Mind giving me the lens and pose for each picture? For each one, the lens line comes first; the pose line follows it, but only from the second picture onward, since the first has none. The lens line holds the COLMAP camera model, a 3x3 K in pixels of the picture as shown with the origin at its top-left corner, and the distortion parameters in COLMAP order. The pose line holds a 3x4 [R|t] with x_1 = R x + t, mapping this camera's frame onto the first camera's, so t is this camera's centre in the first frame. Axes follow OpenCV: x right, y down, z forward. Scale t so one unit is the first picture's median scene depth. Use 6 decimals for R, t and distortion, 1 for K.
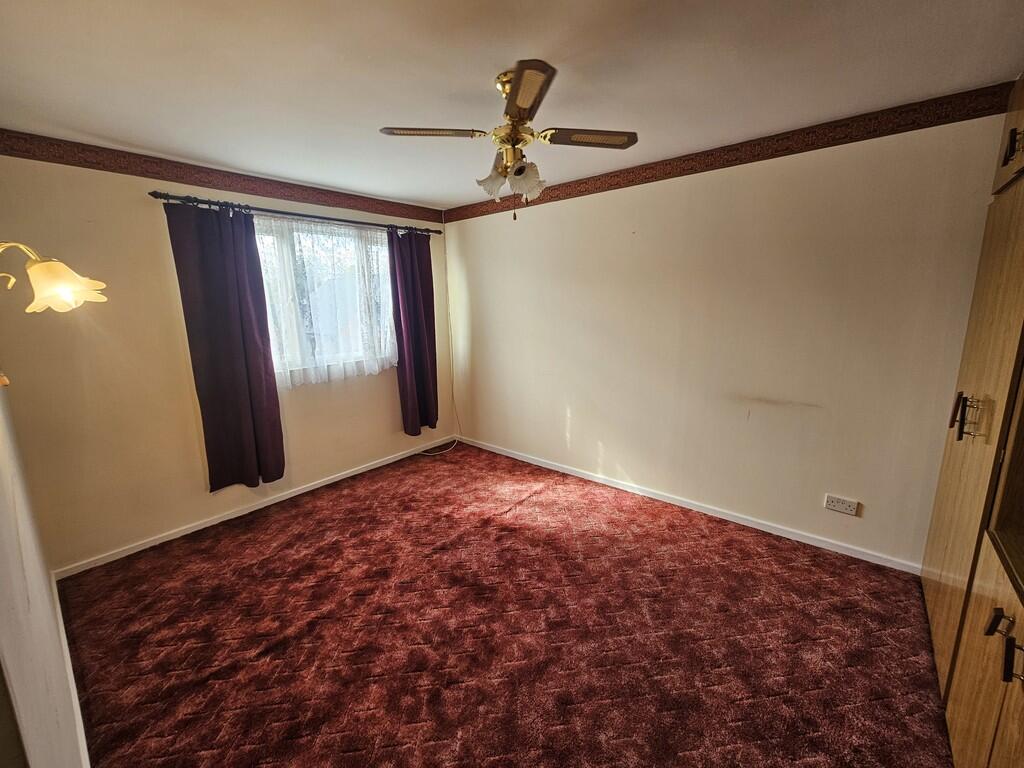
lens RADIAL K [[421.4, 0, 510.3], [0, 421.4, 383.8], [0, 0, 1]] dist [-0.003187, 0.003150]
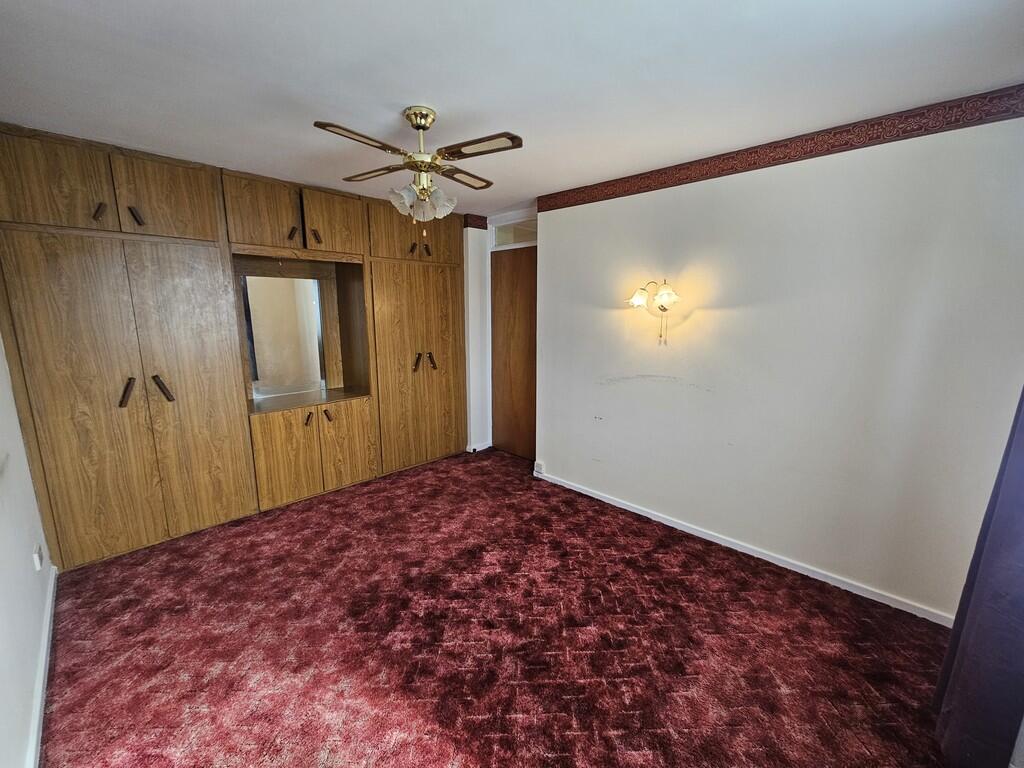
lens RADIAL K [[421.4, 0, 520.2], [0, 421.4, 380.7], [0, 0, 1]] dist [-0.003187, 0.003150]
pose [[-0.997888, 0.007172, 0.064556, -0.197805], [0.029873, 0.933211, 0.358085, -0.265482], [-0.057676, 0.359258, -0.931454, 1.358213]]
